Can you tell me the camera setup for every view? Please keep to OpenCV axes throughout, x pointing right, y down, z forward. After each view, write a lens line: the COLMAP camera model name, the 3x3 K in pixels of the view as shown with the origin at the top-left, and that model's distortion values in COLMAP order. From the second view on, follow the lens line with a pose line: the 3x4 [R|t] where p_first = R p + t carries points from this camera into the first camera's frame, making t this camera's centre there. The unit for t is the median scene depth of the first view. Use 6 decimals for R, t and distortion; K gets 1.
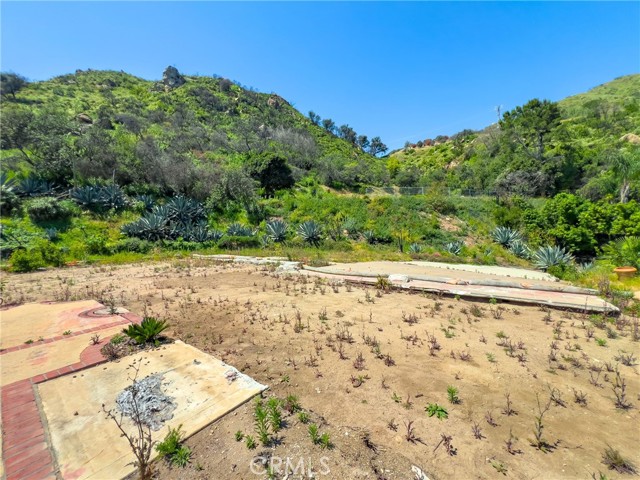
lens RADIAL K [[257.8, 0, 320.0], [0, 257.8, 240.0], [0, 0, 1]] dist [-0.000628, 0.000548]
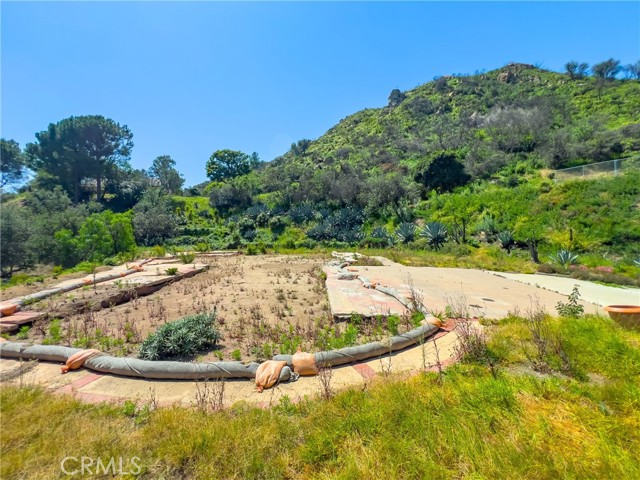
lens RADIAL K [[257.8, 0, 320.0], [0, 257.8, 240.0], [0, 0, 1]] dist [-0.000628, 0.000548]
pose [[0.632165, 0.010815, -0.774759, 0.184515], [-0.012019, 0.999919, 0.004151, -0.002676], [0.774741, 0.006688, 0.632243, 0.030559]]
